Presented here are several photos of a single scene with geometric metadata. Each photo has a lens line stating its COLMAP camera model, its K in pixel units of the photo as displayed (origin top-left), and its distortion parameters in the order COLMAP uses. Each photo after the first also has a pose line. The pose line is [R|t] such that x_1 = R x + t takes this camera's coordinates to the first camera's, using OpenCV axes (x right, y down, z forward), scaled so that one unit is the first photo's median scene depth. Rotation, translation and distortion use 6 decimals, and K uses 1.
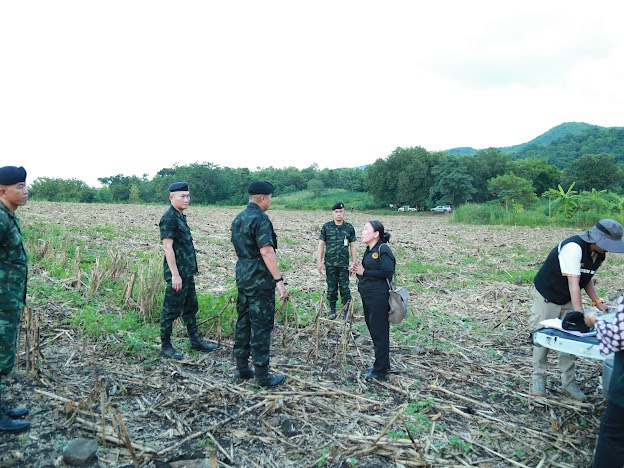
lens RADIAL K [[557.6, 0, 326.4], [0, 557.6, 232.1], [0, 0, 1]] dist [-0.115472, 0.109725]
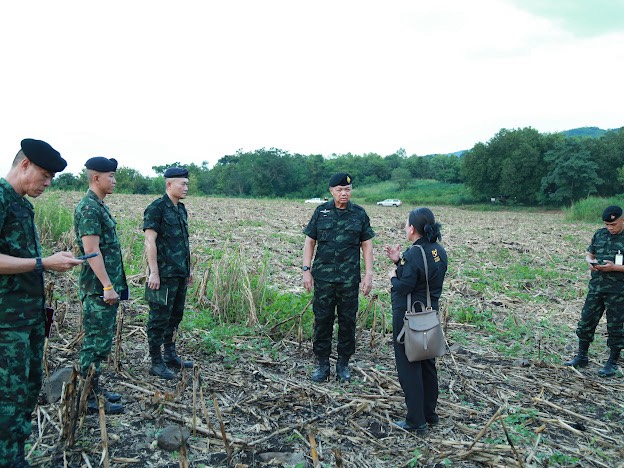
lens RADIAL K [[683.0, 0, 312.0], [0, 683.0, 234.0], [0, 0, 1]] dist [-0.011066, 0.046530]
pose [[0.989653, 0.011616, -0.143011, -0.007301], [-0.011325, 0.999932, 0.002854, 0.006649], [0.143035, -0.001205, 0.989717, -0.080262]]
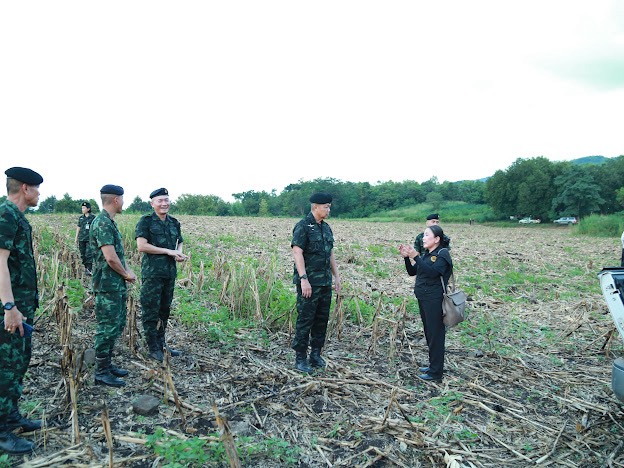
lens RADIAL K [[557.6, 0, 326.4], [0, 557.6, 232.1], [0, 0, 1]] dist [-0.115472, 0.109725]
pose [[0.963794, 0.000598, -0.266647, 0.109787], [-0.007382, 0.999674, -0.024440, 0.008330], [0.266546, 0.025523, 0.963484, -0.052878]]
